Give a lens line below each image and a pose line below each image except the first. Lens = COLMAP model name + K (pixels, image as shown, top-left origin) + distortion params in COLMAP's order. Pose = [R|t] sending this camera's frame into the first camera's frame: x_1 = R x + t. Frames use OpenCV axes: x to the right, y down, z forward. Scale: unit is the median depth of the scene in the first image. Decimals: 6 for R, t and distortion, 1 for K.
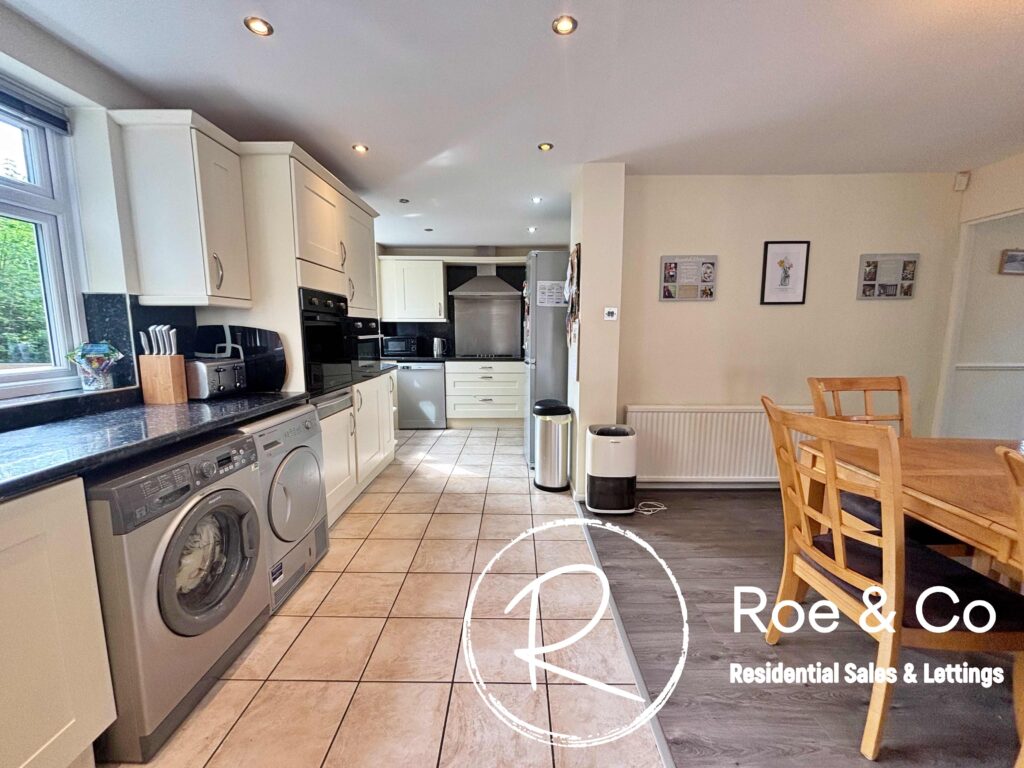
lens RADIAL K [[414.2, 0, 518.8], [0, 414.2, 384.9], [0, 0, 1]] dist [-0.003128, 0.000441]
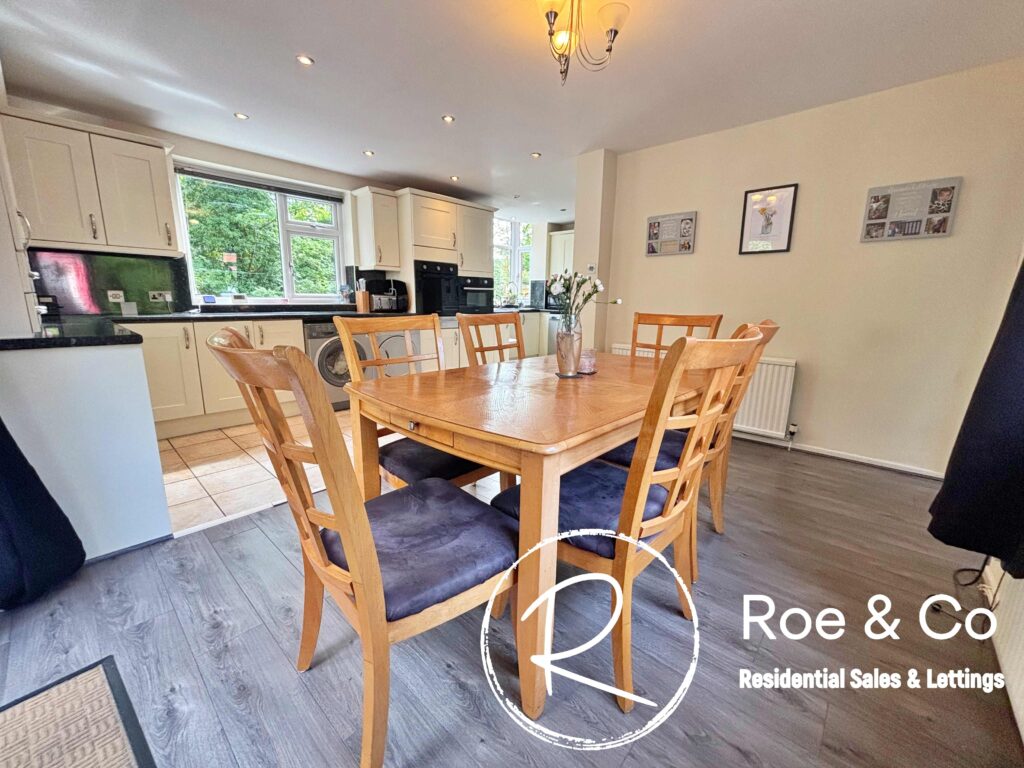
lens RADIAL K [[414.2, 0, 508.5], [0, 414.2, 383.5], [0, 0, 1]] dist [-0.003128, 0.000441]
pose [[0.739869, 0.146318, -0.656646, 0.902314], [-0.104833, 0.989214, 0.102304, 0.078138], [0.664533, -0.006854, 0.747228, -0.150608]]
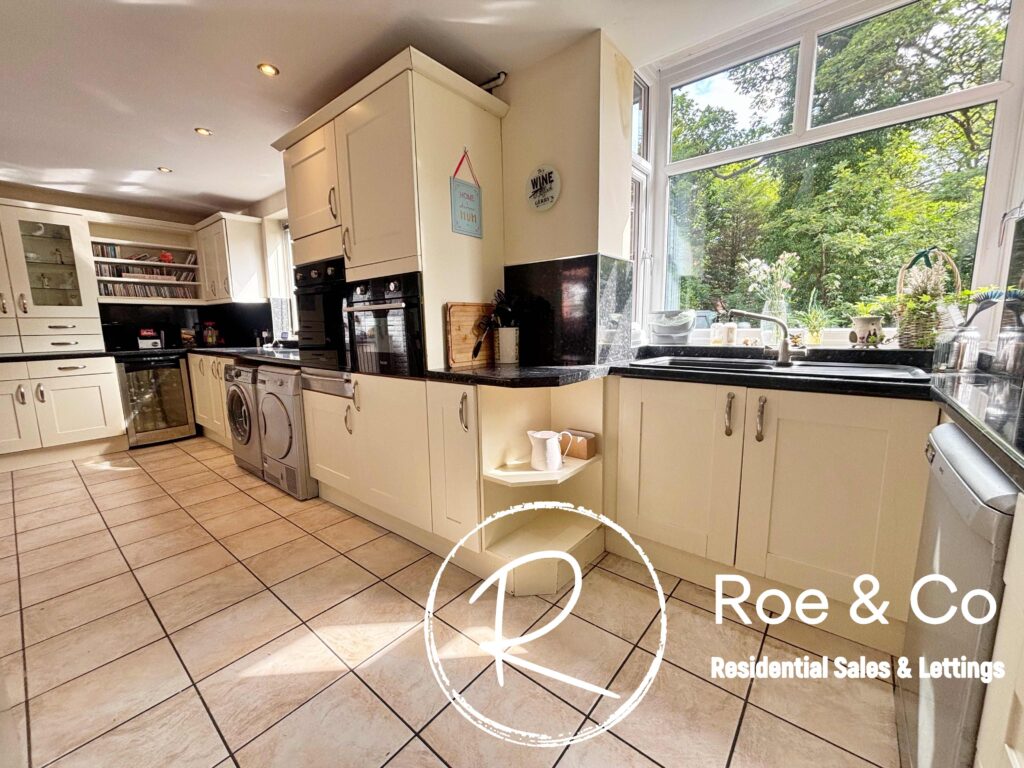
lens RADIAL K [[414.2, 0, 513.9], [0, 414.2, 389.0], [0, 0, 1]] dist [-0.003128, 0.000441]
pose [[-0.629517, 0.123417, -0.767122, 0.004303], [-0.092106, 0.968489, 0.231398, -0.169182], [0.771508, 0.216326, -0.598313, 1.640244]]
